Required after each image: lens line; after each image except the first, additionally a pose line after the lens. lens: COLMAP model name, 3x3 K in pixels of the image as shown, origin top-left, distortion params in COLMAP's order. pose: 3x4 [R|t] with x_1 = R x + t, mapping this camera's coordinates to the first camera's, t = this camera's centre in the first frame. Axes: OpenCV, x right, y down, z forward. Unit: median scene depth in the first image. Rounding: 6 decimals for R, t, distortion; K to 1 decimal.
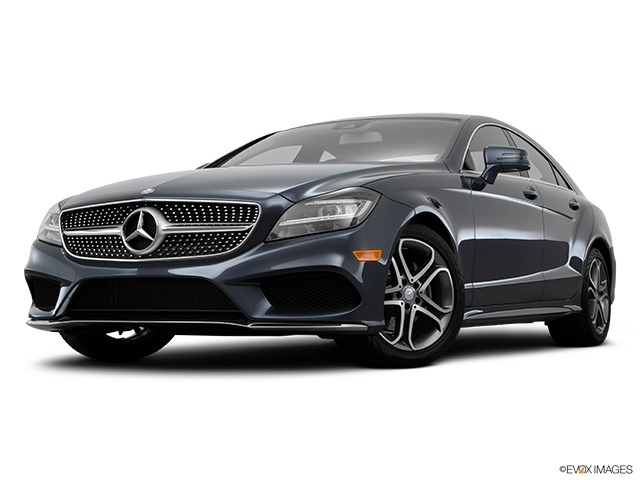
lens RADIAL K [[1116.7, 0, 317.2], [0, 1116.7, 238.7], [0, 0, 1]] dist [0.088627, 0.000000]
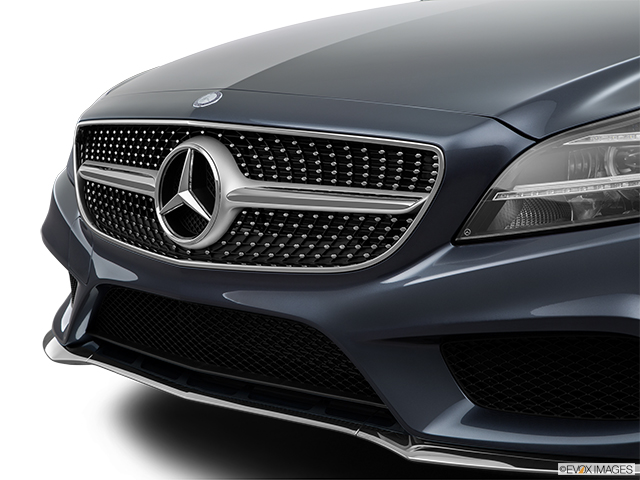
lens RADIAL K [[1478.2, 0, 319.9], [0, 1478.2, 239.3], [0, 0, 1]] dist [-0.017641, 0.000000]
pose [[0.949924, 0.037453, -0.310229, 0.066347], [0.006944, 0.990016, 0.140785, -0.068920], [0.312405, -0.135889, 0.940180, 0.474857]]
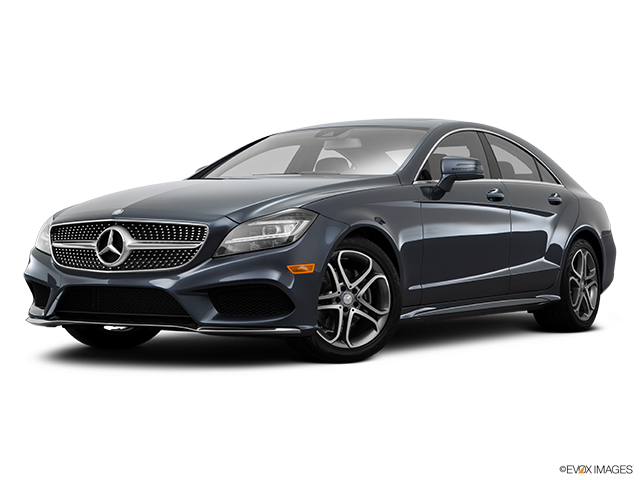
lens RADIAL K [[1167.9, 0, 321.4], [0, 1167.9, 239.2], [0, 0, 1]] dist [0.047827, 0.000000]
pose [[0.997653, 0.000035, -0.068474, 0.144139], [0.002461, 0.999335, 0.036367, -0.058006], [0.068429, -0.036450, 0.996990, -0.202095]]
